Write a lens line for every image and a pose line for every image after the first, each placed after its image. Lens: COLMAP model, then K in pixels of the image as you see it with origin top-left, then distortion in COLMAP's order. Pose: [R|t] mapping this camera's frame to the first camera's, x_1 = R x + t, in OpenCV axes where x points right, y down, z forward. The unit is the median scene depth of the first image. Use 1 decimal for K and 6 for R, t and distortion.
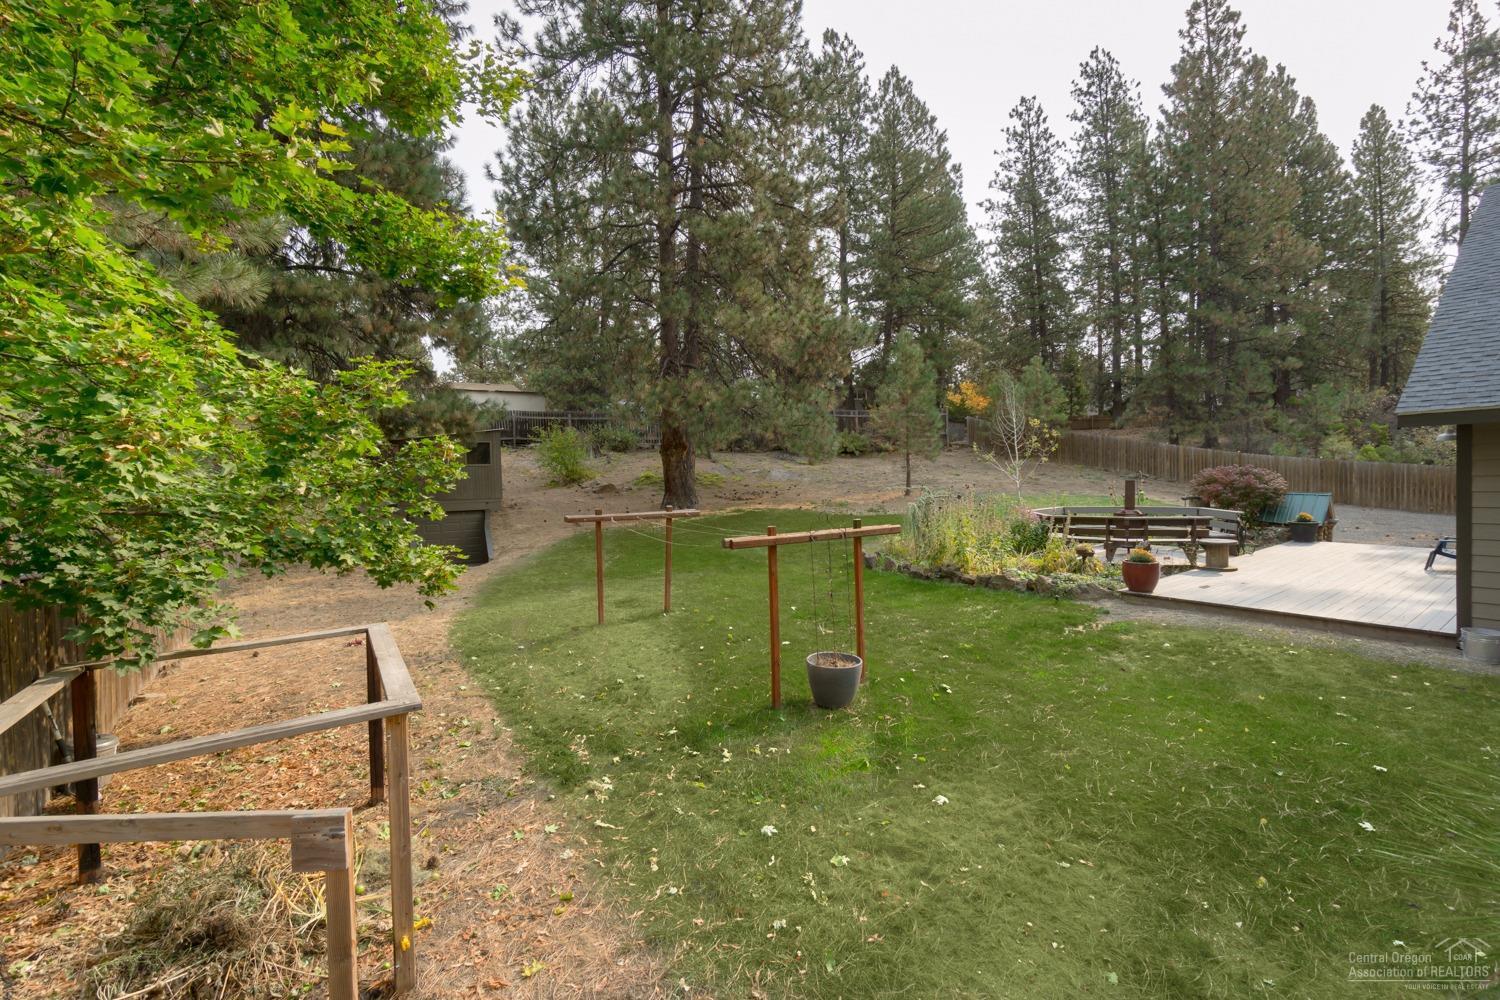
lens RADIAL K [[625.1, 0, 751.6], [0, 625.1, 467.5], [0, 0, 1]] dist [-0.030969, 0.013059]
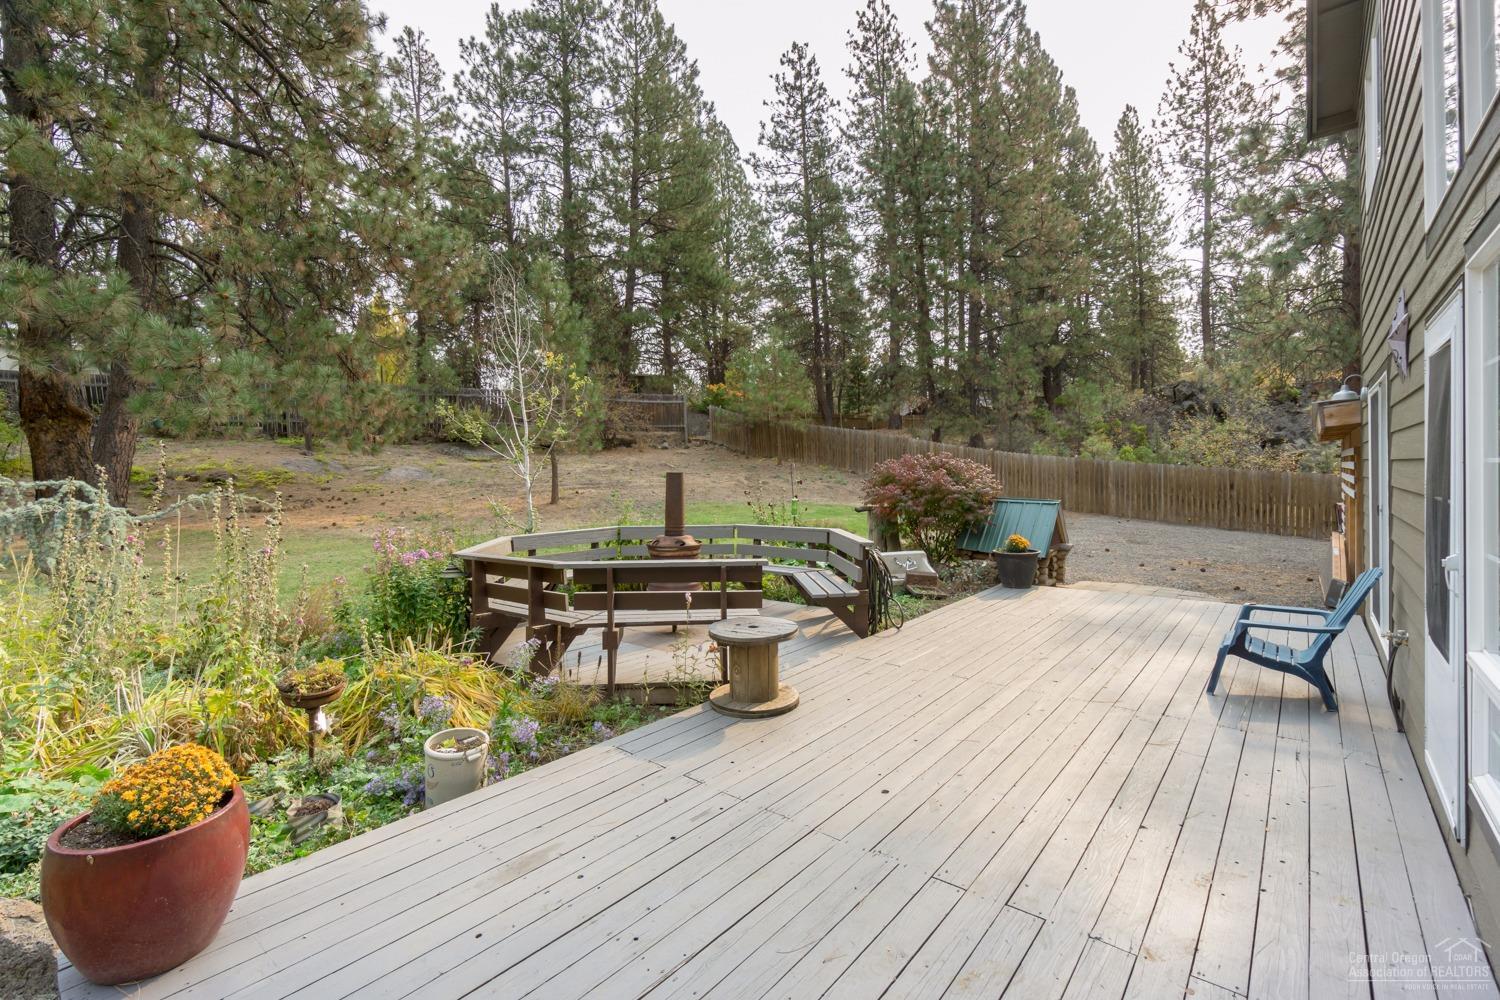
lens RADIAL K [[637.1, 0, 746.4], [0, 637.1, 463.0], [0, 0, 1]] dist [-0.002534, -0.000352]
pose [[0.971211, 0.012311, 0.237903, 0.195927], [-0.008005, 0.999786, -0.019057, 0.007561], [-0.238086, 0.016603, 0.971102, 0.185301]]
